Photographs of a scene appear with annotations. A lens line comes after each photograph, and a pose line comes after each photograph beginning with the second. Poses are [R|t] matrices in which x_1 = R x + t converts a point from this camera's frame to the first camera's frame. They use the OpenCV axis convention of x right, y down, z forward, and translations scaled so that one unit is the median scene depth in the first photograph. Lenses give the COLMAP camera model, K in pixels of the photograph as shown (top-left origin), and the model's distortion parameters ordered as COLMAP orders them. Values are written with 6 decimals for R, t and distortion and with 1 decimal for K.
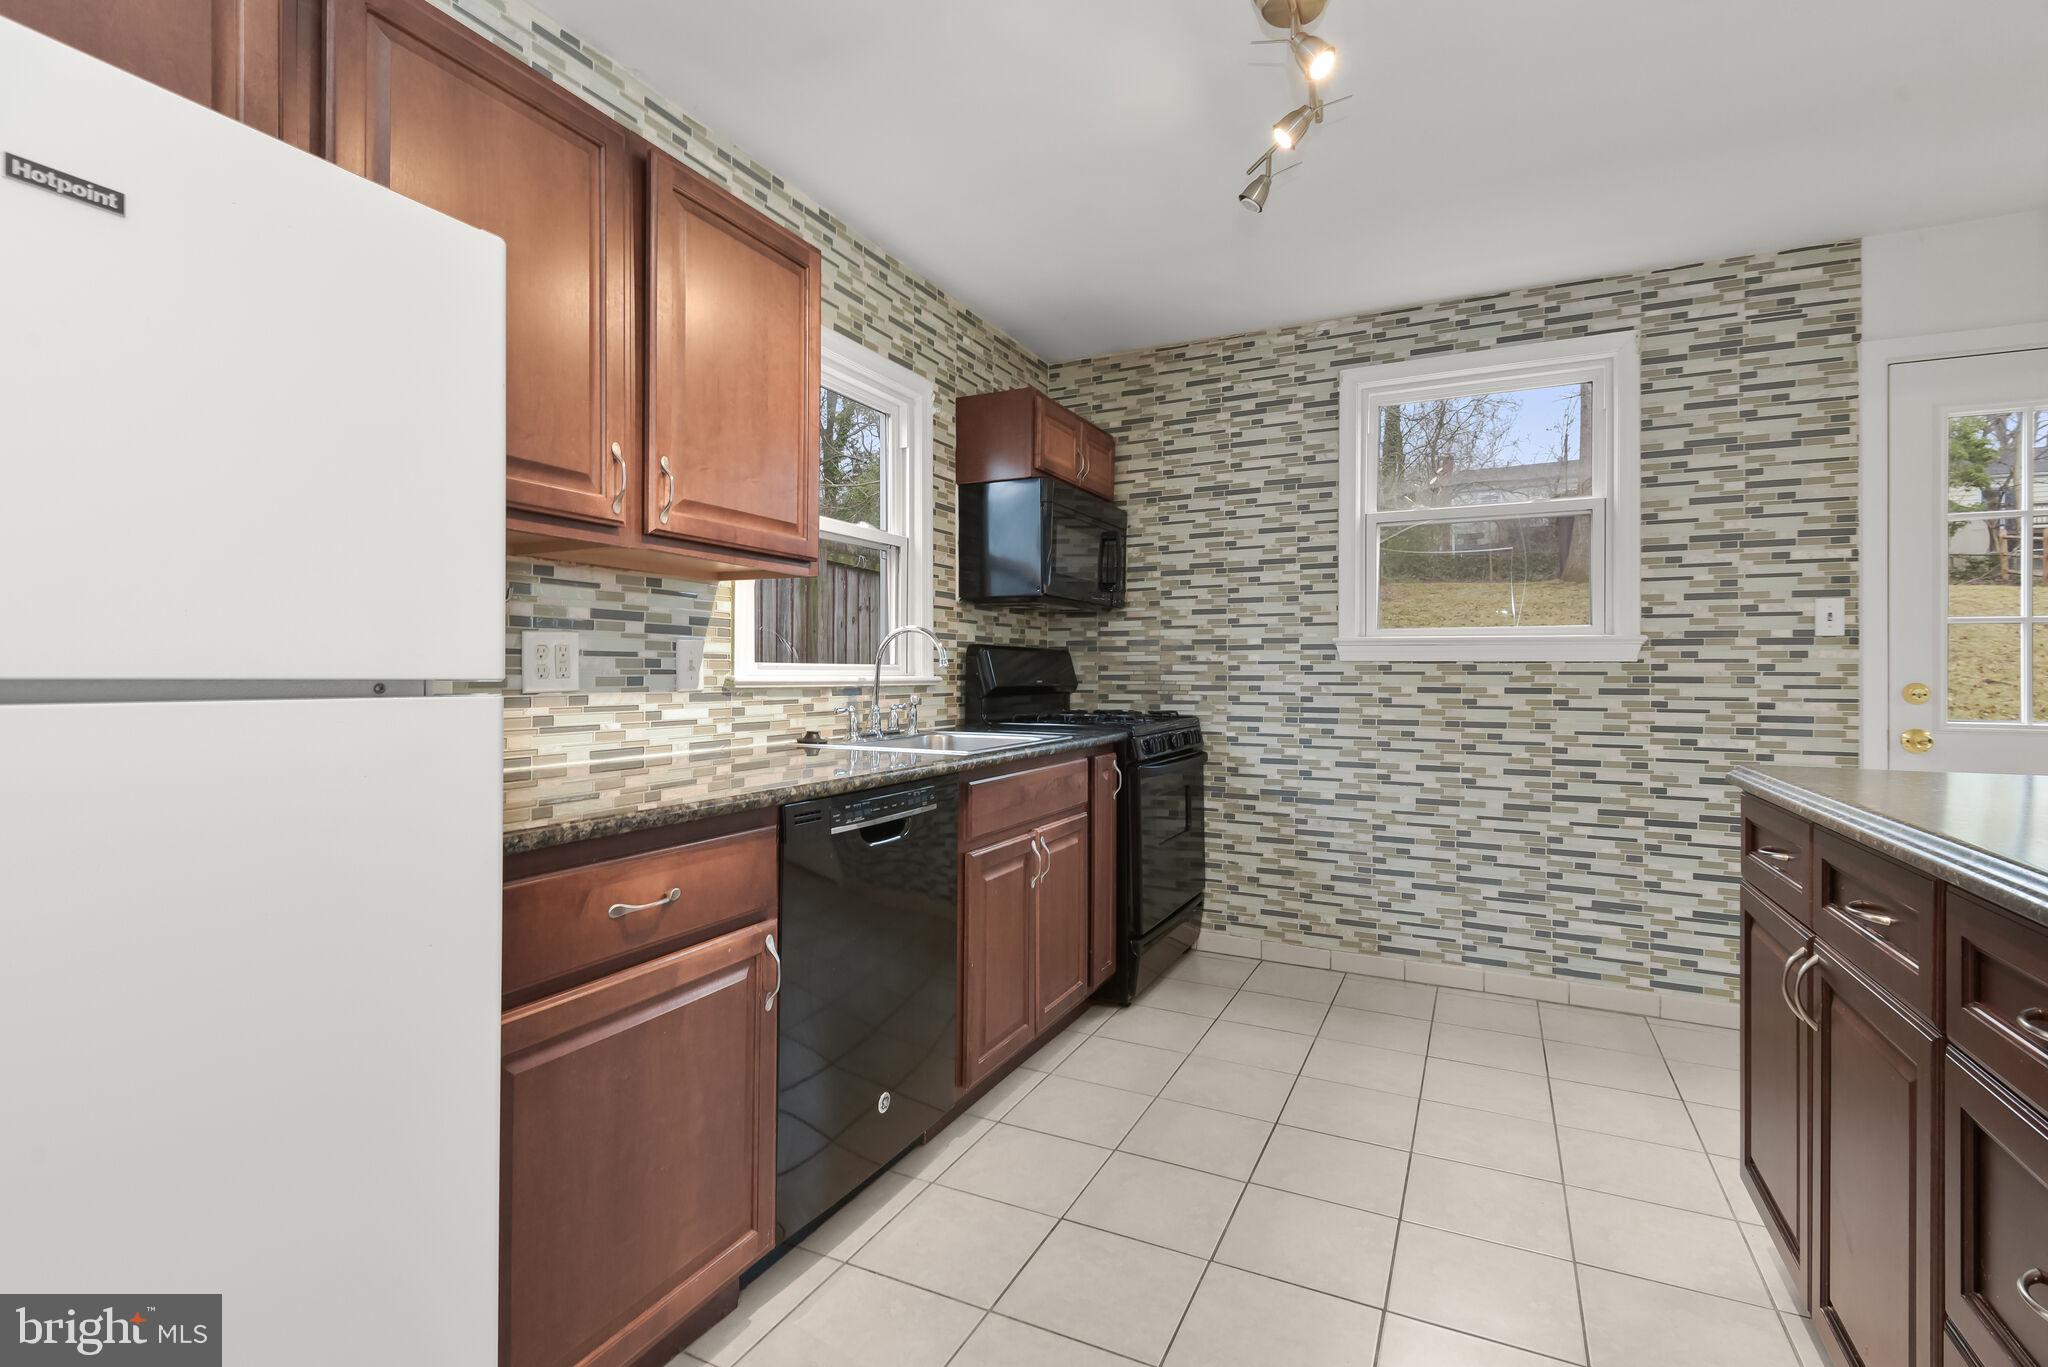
lens RADIAL K [[945.0, 0, 1018.2], [0, 945.0, 669.2], [0, 0, 1]] dist [0.043875, -0.036921]
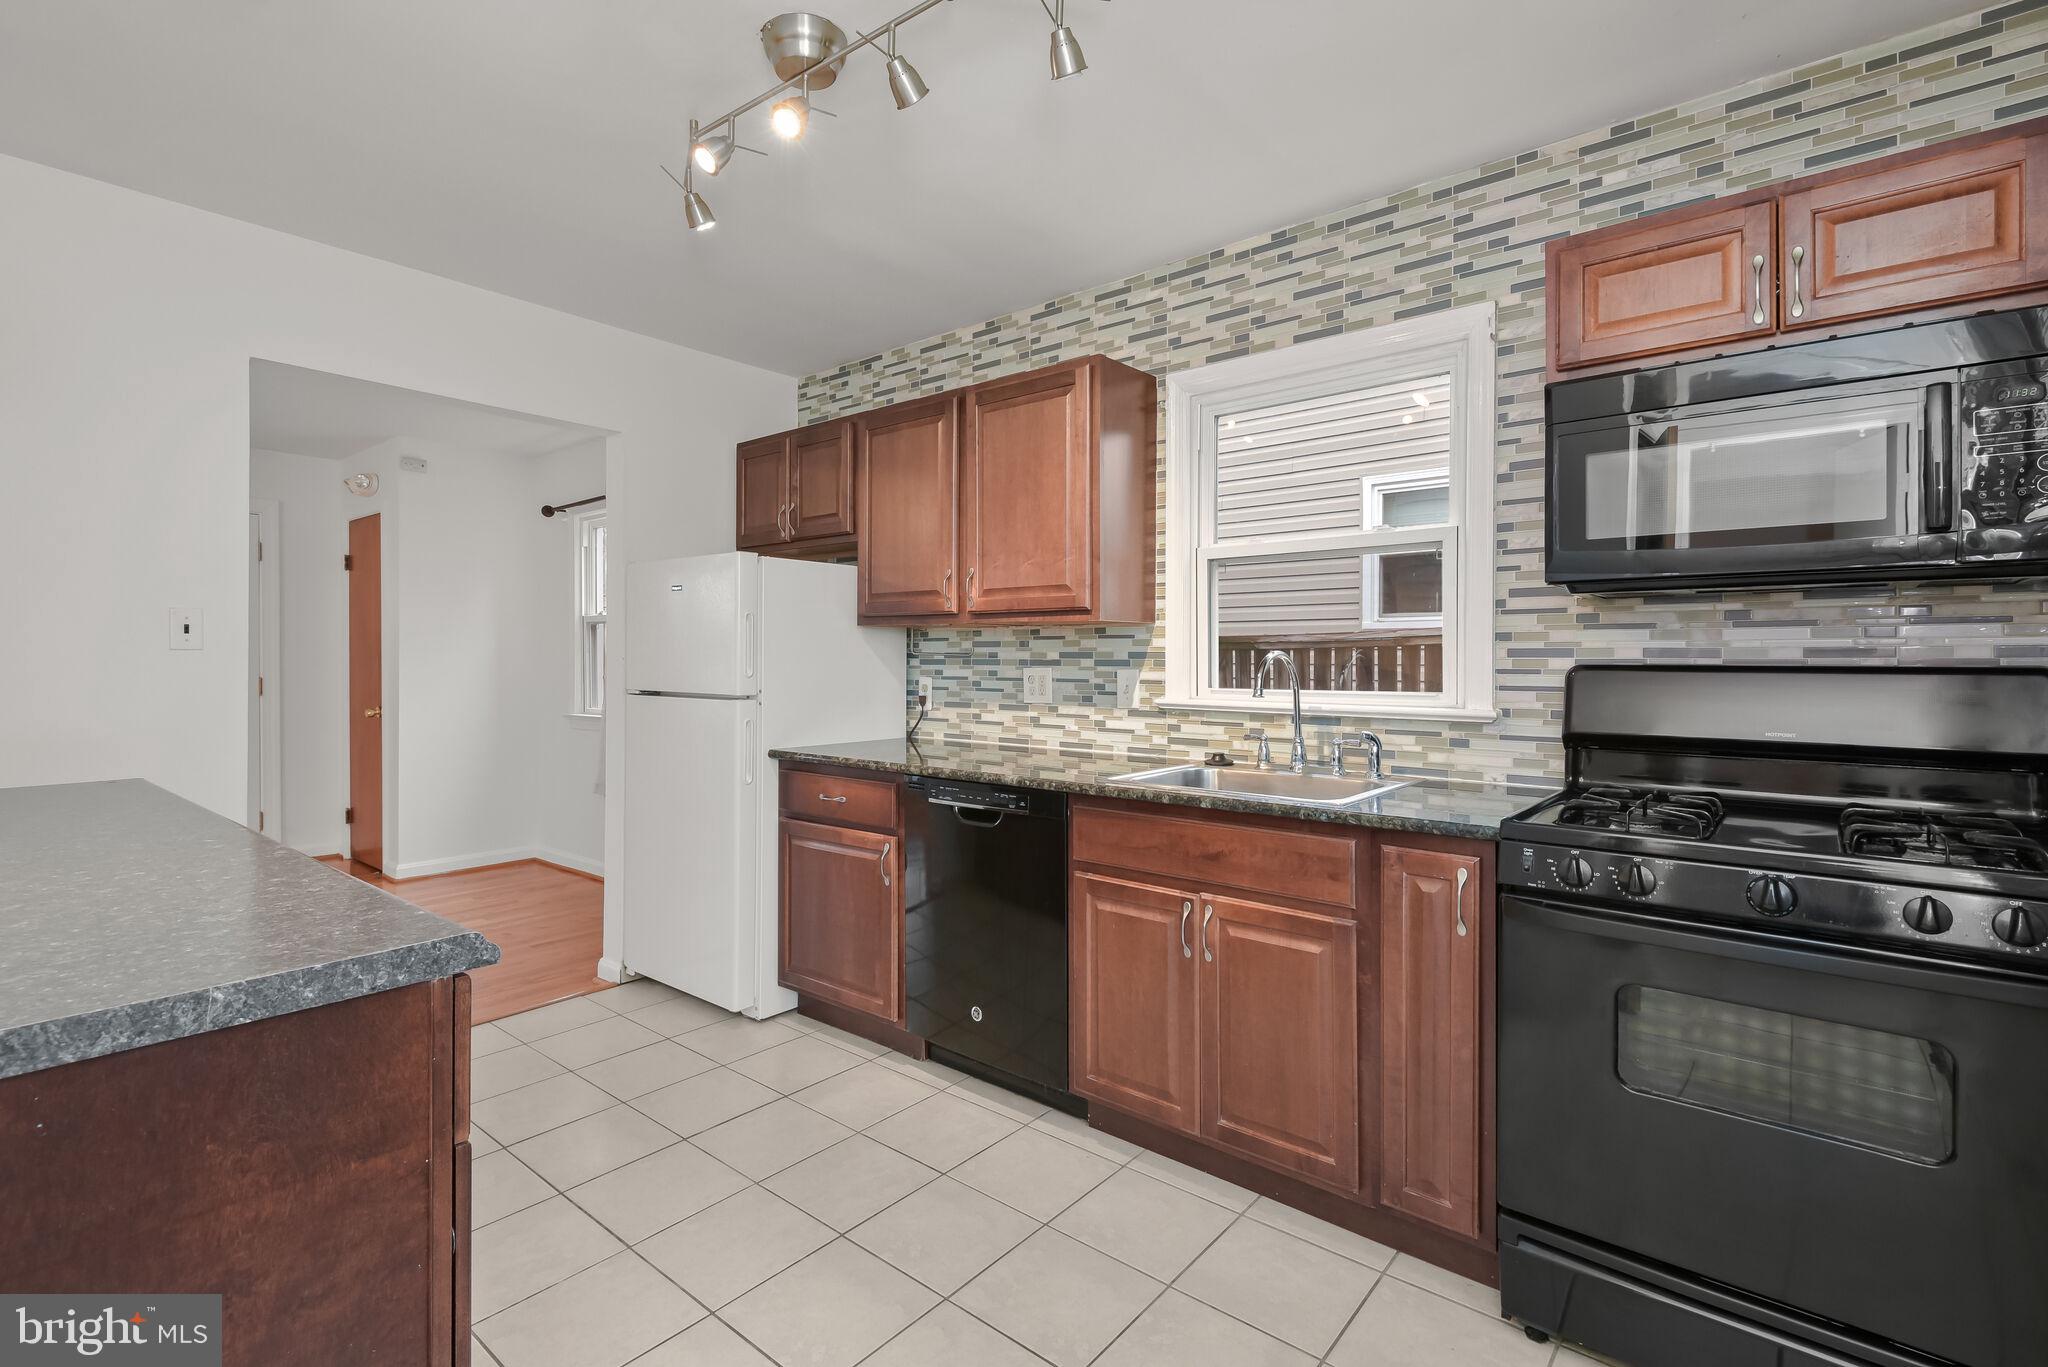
lens RADIAL K [[929.2, 0, 1026.7], [0, 929.2, 669.5], [0, 0, 1]] dist [0.041943, -0.025172]
pose [[-0.225236, 0.004100, -0.974296, 0.719723], [-0.001123, 0.999989, 0.004468, -0.027910], [0.974304, 0.002100, -0.225229, 0.863065]]
